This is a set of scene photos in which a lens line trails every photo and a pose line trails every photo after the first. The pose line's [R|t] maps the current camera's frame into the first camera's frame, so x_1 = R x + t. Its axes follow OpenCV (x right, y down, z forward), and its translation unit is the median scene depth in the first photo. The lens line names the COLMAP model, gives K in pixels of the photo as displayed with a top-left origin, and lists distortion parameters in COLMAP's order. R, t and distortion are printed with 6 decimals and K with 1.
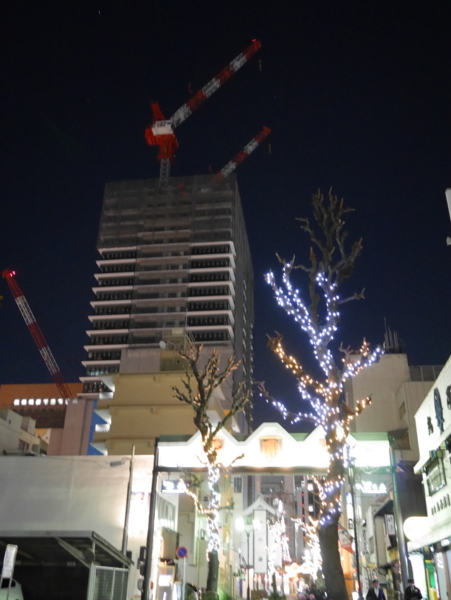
lens RADIAL K [[582.5, 0, 224.7], [0, 582.5, 301.9], [0, 0, 1]] dist [0.012002, 0.000000]
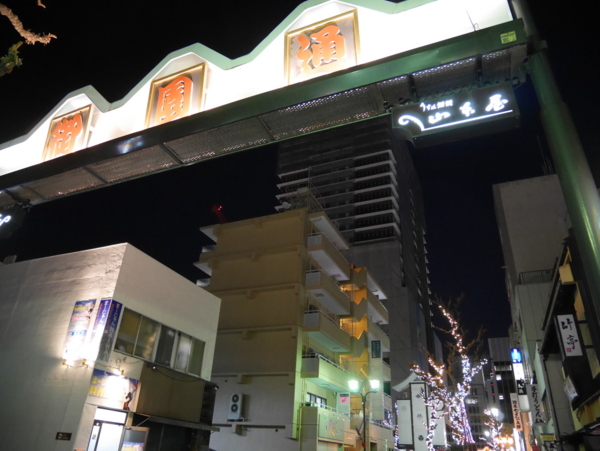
lens RADIAL K [[433.1, 0, 299.8], [0, 433.1, 224.2], [0, 0, 1]] dist [-0.062961, 0.021793]
pose [[0.956895, -0.113696, -0.267254, 0.050988], [0.096540, 0.992383, -0.076527, 0.083407], [0.273919, 0.047428, 0.960583, 0.175020]]
